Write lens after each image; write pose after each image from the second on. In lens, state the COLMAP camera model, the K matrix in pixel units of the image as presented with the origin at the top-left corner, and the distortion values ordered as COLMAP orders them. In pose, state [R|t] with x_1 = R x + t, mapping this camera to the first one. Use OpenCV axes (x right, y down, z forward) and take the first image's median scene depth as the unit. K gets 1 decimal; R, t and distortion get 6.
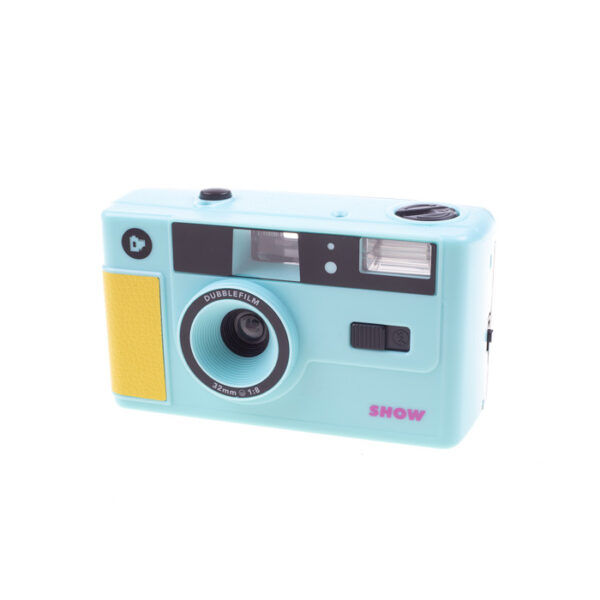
lens RADIAL K [[1128.4, 0, 300.8], [0, 1128.4, 301.2], [0, 0, 1]] dist [-0.153118, 0.000000]
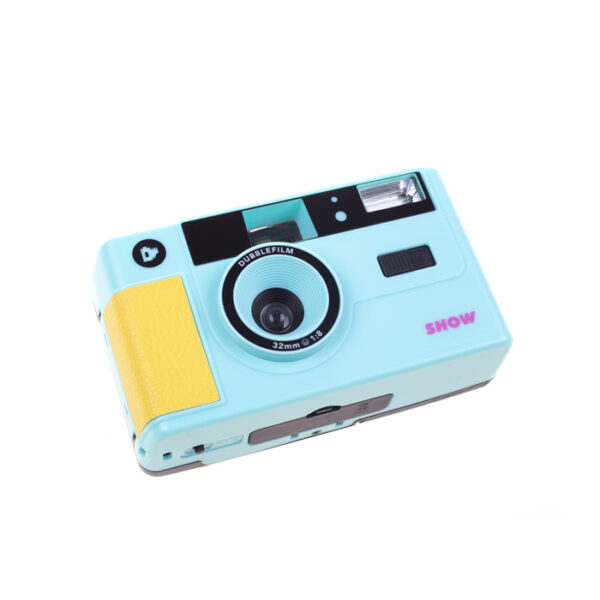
lens RADIAL K [[1128.4, 0, 299.6], [0, 1128.4, 299.1], [0, 0, 1]] dist [-0.153118, 0.000000]
pose [[0.866737, -0.080835, 0.492171, -0.532385], [0.420667, 0.648633, -0.634282, 0.672644], [-0.267966, 0.756796, 0.596199, 0.411162]]
